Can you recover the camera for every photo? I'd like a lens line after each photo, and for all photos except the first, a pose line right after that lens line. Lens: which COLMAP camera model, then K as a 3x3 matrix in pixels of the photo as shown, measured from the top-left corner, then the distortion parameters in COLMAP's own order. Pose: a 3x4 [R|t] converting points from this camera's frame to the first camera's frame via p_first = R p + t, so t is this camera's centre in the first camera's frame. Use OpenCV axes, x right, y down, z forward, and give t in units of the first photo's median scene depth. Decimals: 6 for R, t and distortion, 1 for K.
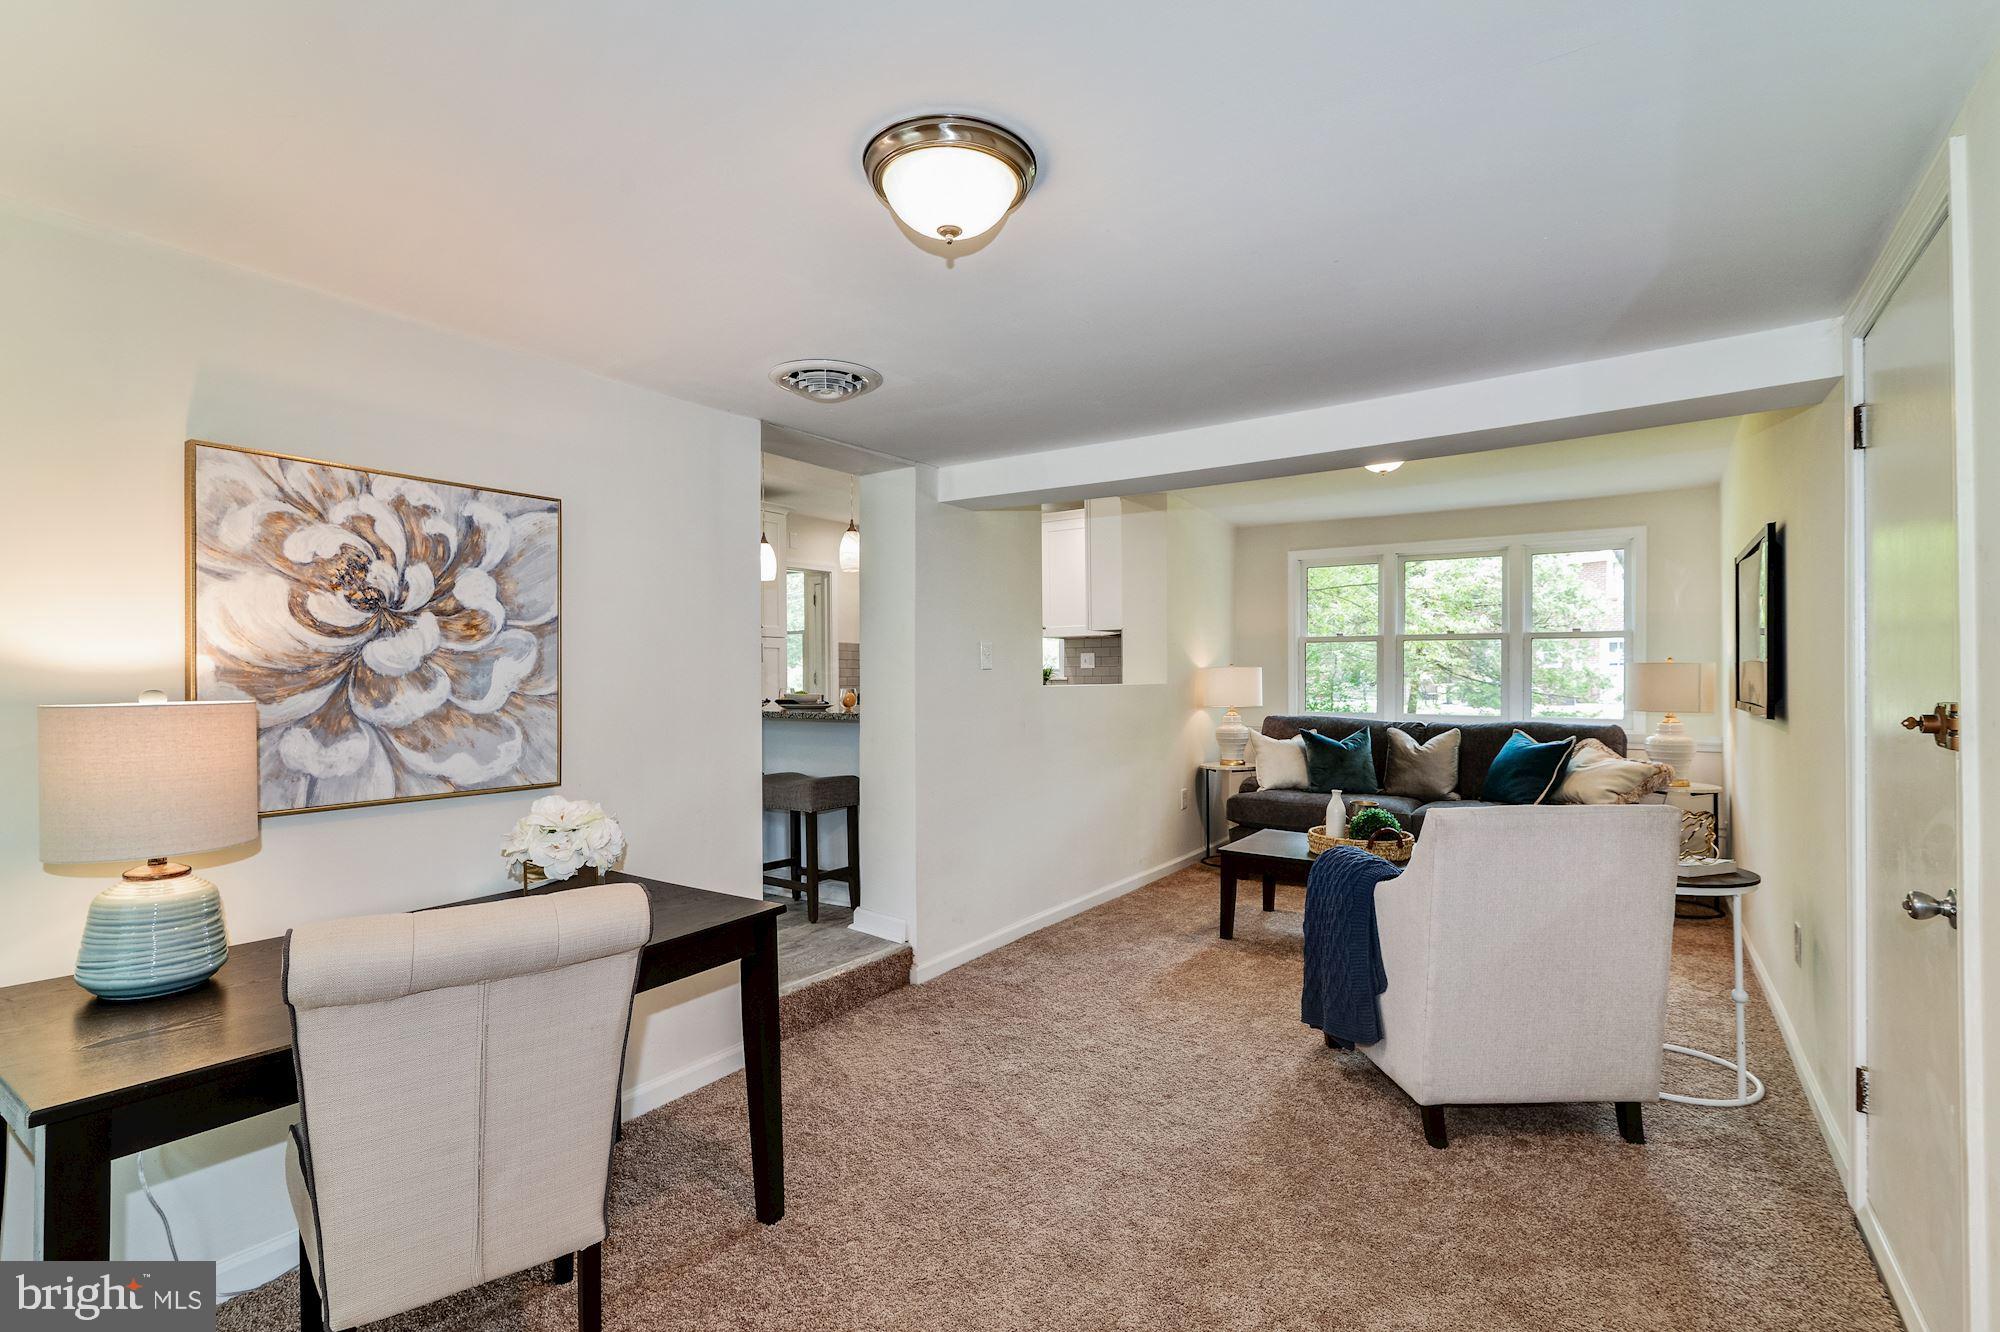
lens RADIAL K [[939.3, 0, 996.5], [0, 939.3, 670.6], [0, 0, 1]] dist [-0.003499, 0.000519]
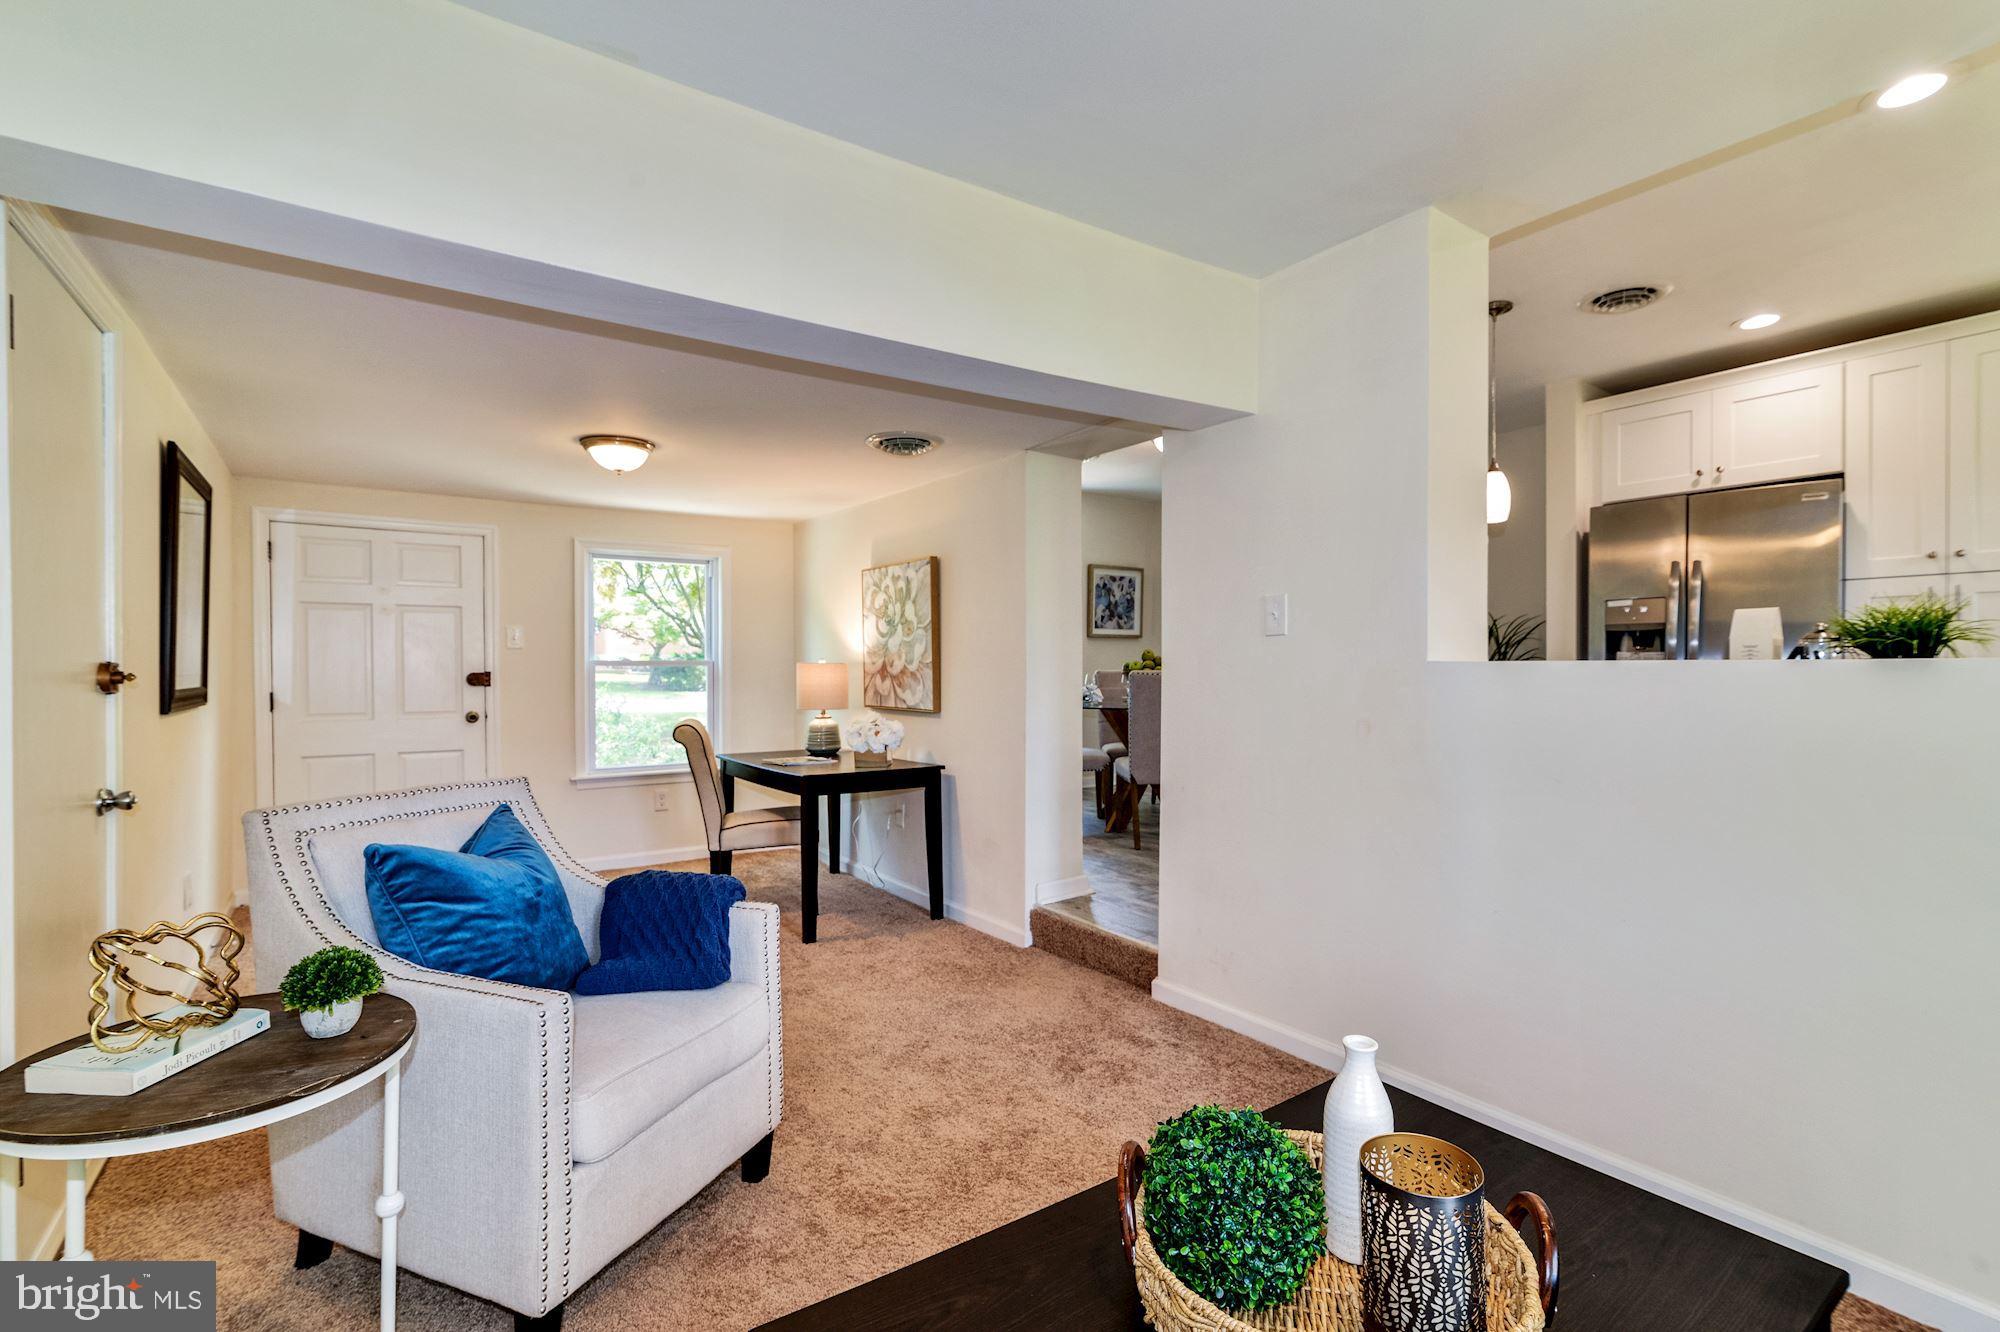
lens RADIAL K [[939.3, 0, 998.9], [0, 939.3, 667.6], [0, 0, 1]] dist [-0.003499, 0.000519]
pose [[-0.382673, 0.013711, -0.923782, 1.274087], [0.015629, 0.999843, 0.008366, 0.023328], [0.923752, -0.011236, -0.382827, 1.966442]]
